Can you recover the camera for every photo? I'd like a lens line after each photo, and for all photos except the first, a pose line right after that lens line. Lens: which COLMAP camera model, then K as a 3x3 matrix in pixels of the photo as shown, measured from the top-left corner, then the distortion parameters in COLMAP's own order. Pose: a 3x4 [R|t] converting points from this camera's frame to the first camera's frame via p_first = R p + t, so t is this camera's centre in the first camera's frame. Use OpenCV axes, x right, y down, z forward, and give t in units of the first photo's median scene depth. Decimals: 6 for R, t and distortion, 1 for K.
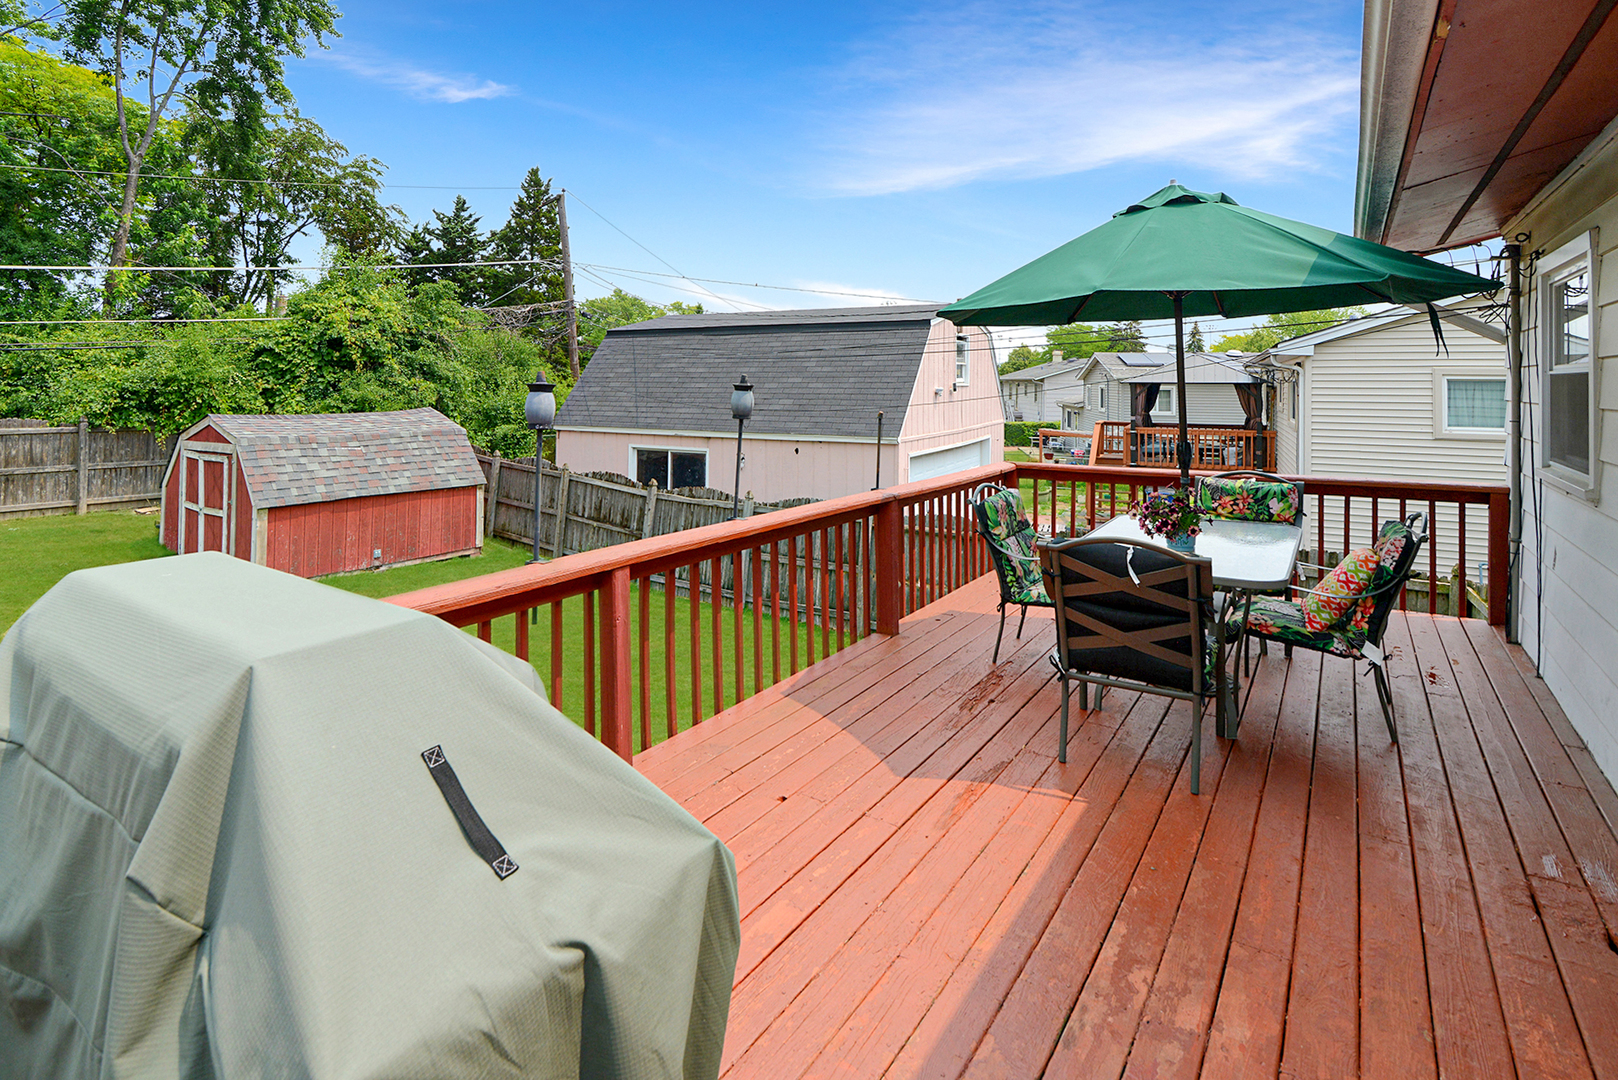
lens RADIAL K [[800.0, 0, 809.0], [0, 800.0, 540.0], [0, 0, 1]] dist [-0.004062, -0.000486]
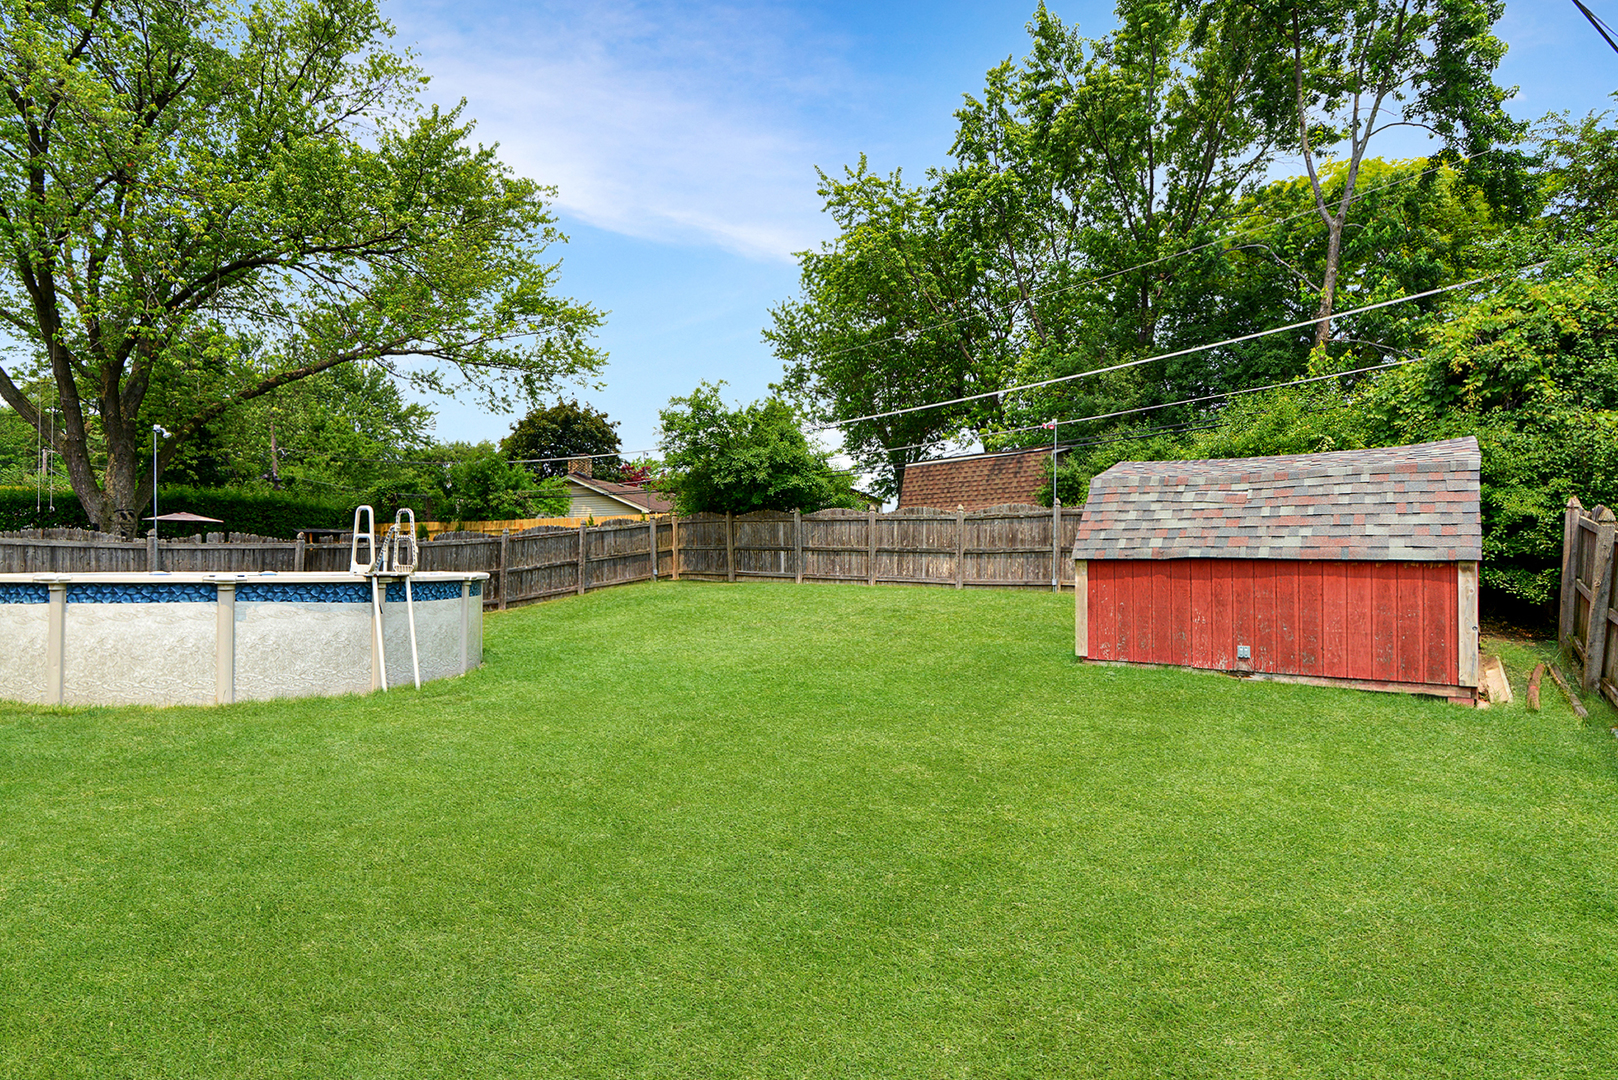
lens RADIAL K [[788.9, 0, 809.0], [0, 788.9, 540.0], [0, 0, 1]] dist [0.000633, 0.000148]
pose [[-0.034055, -0.019569, -0.999228, 0.111375], [-0.188637, 0.981963, -0.012801, 0.002597], [0.981456, 0.188055, -0.037133, 0.647936]]
